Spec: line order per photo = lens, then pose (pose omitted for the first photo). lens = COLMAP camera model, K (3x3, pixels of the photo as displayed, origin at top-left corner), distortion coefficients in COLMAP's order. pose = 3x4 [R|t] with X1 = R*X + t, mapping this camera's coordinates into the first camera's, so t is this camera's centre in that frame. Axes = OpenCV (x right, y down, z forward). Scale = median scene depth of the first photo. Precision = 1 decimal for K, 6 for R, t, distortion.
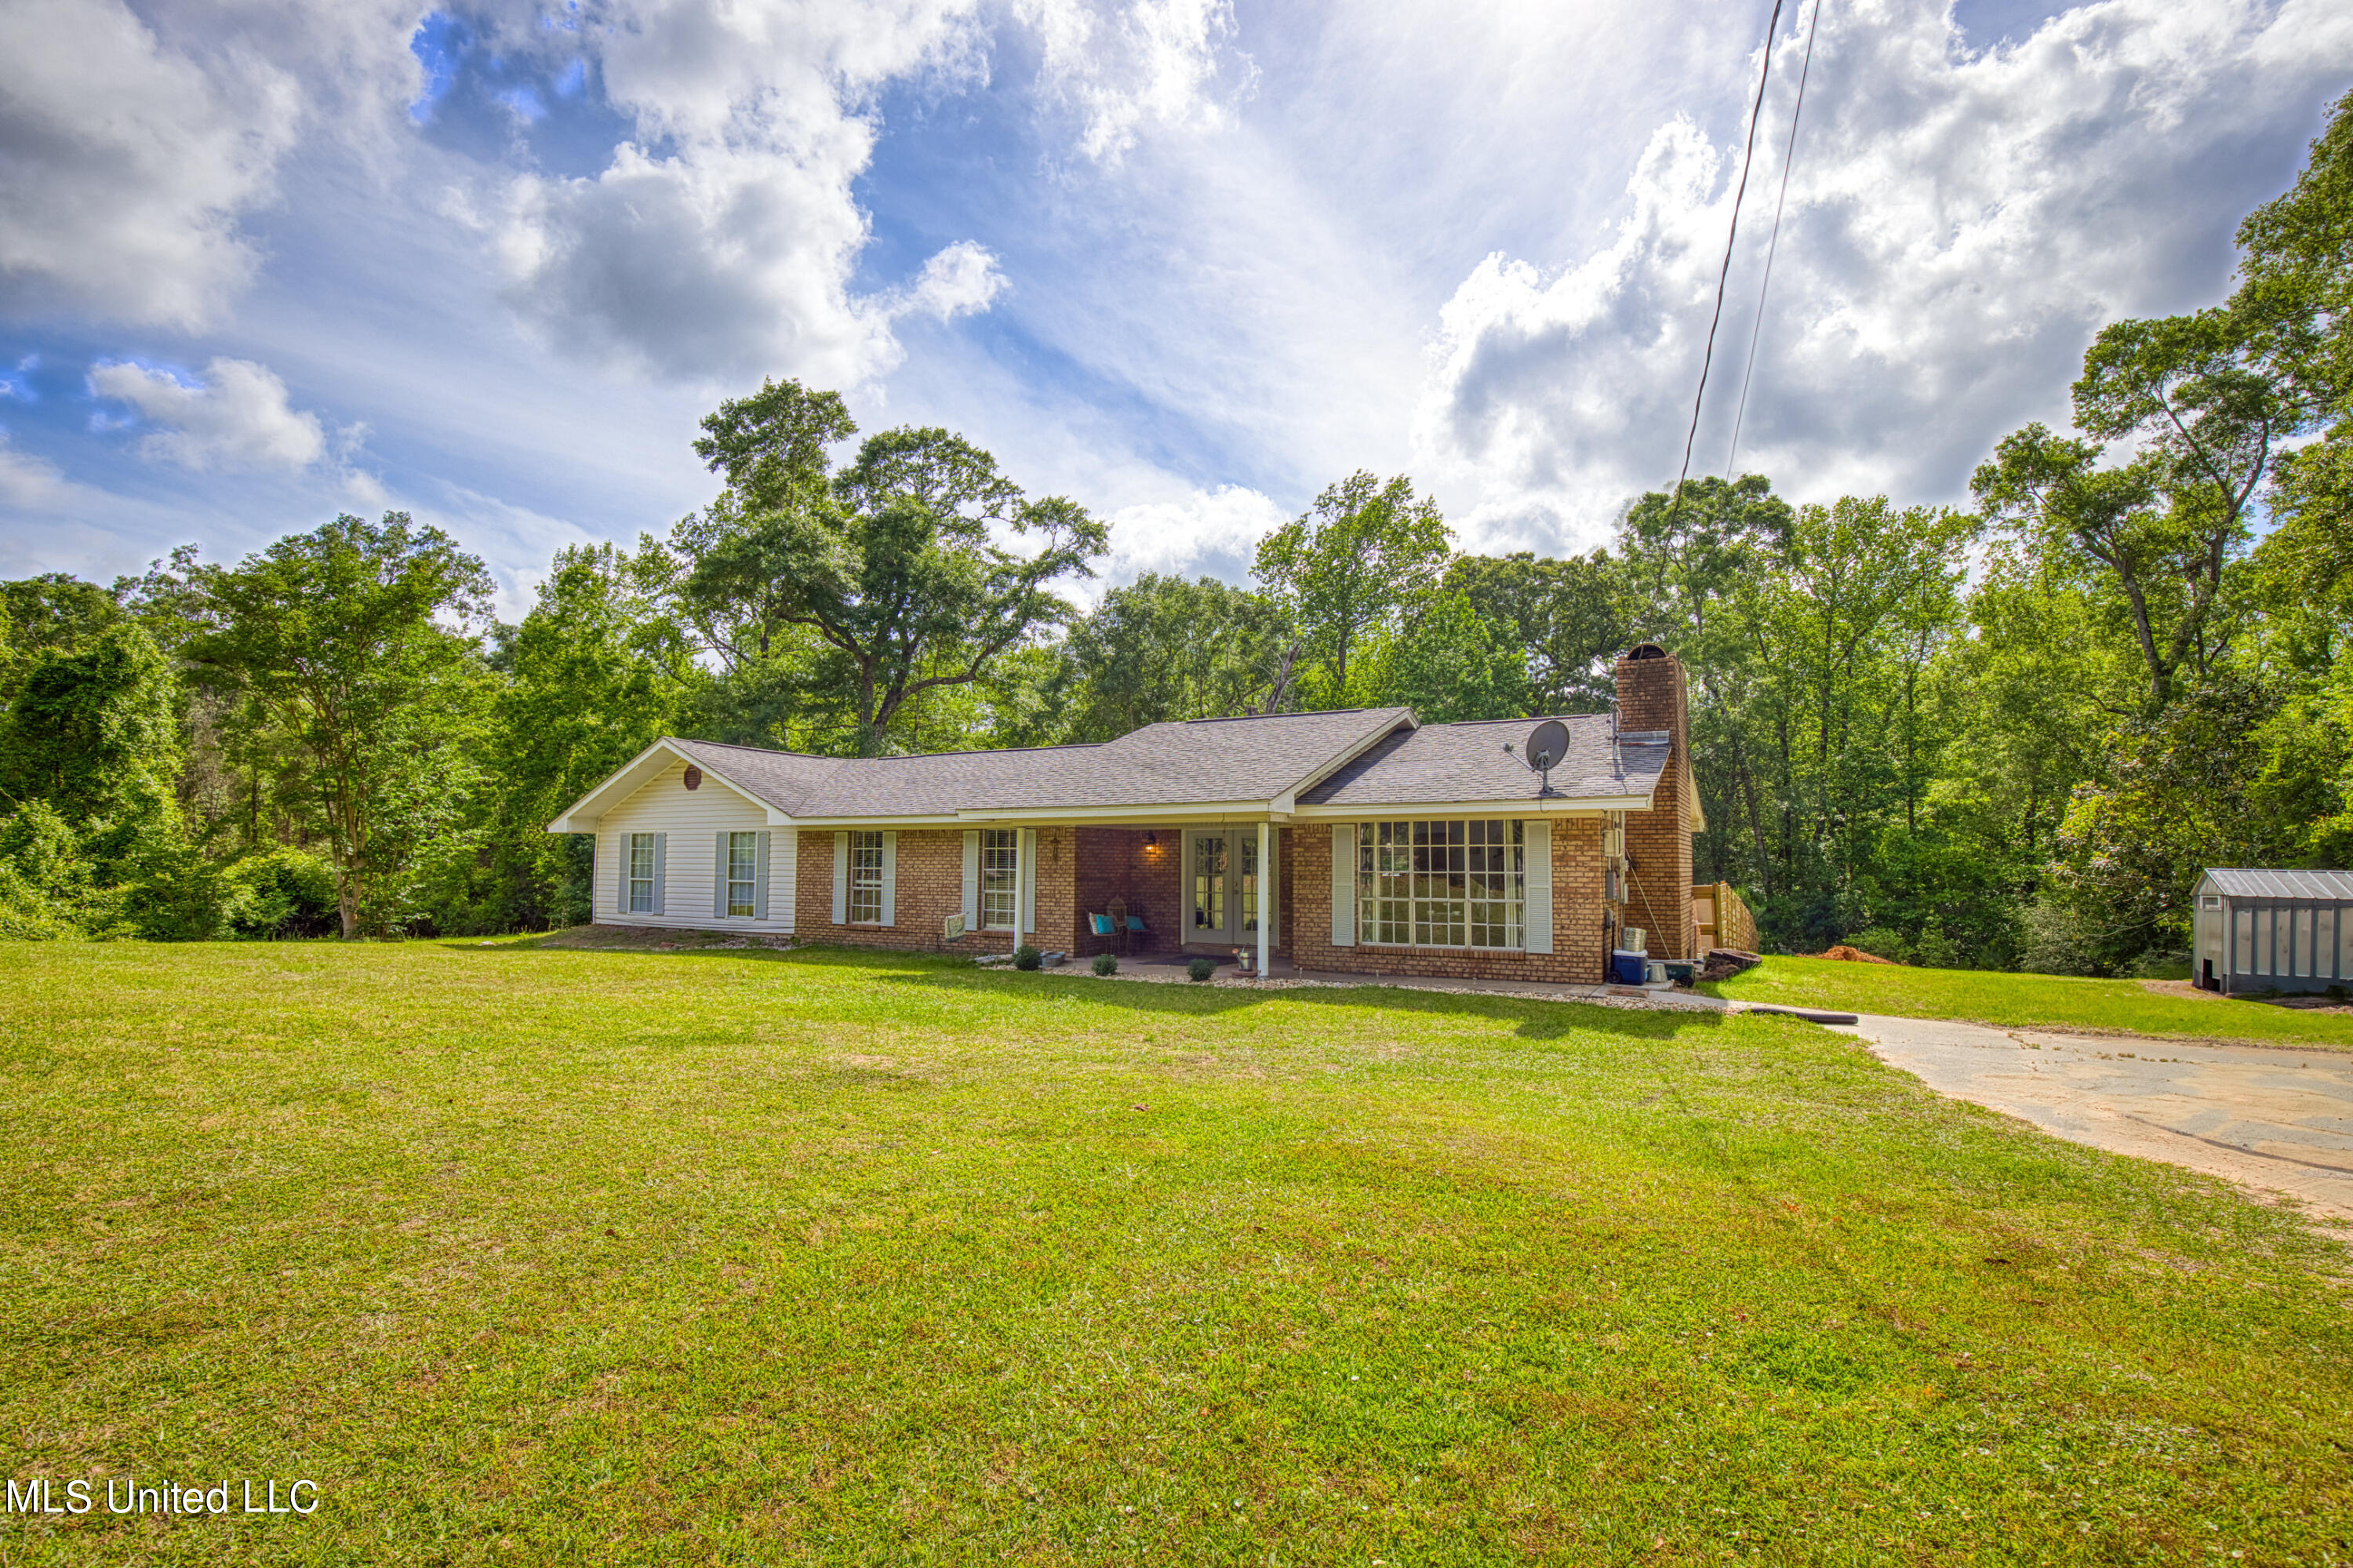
lens RADIAL K [[1076.7, 0, 1174.6], [0, 1076.7, 770.8], [0, 0, 1]] dist [-0.034109, 0.005558]
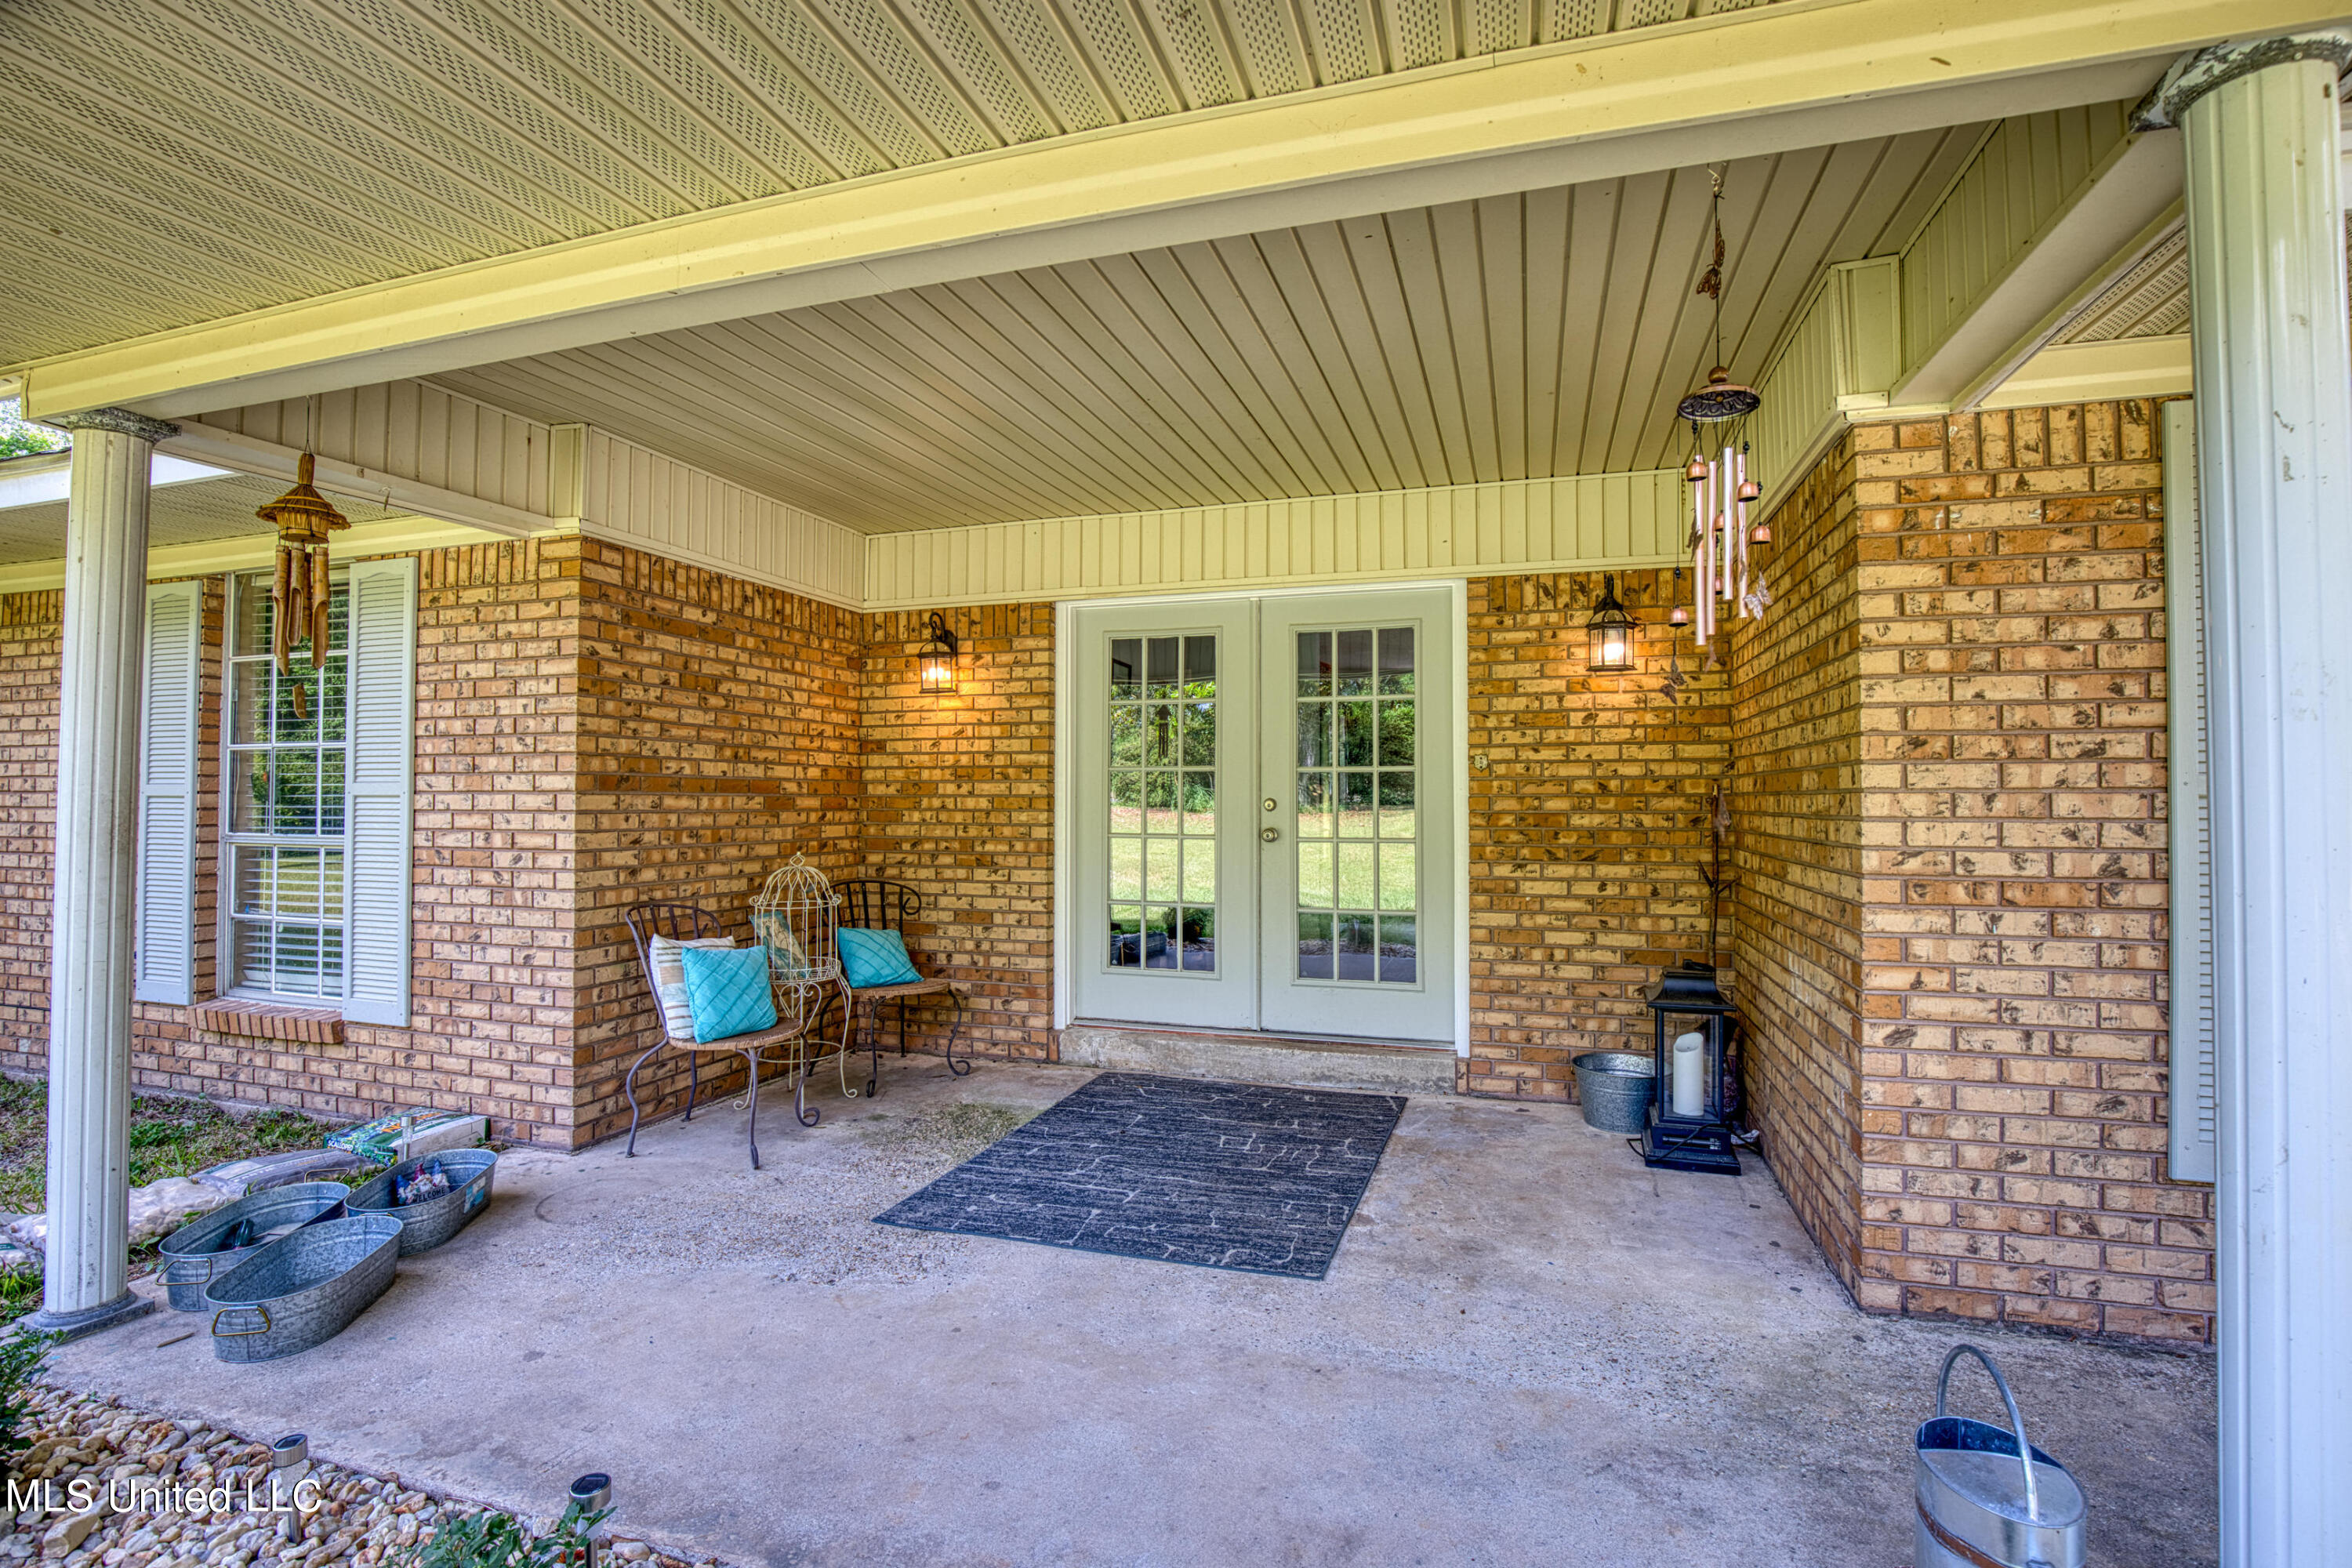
lens RADIAL K [[1076.2, 0, 1180.0], [0, 1076.2, 780.5], [0, 0, 1]] dist [-0.034109, 0.005558]
pose [[0.969420, 0.013963, 0.245011, -0.028035], [-0.026585, 0.998480, 0.048287, 0.081941], [-0.243964, -0.053324, 0.968317, 0.720541]]
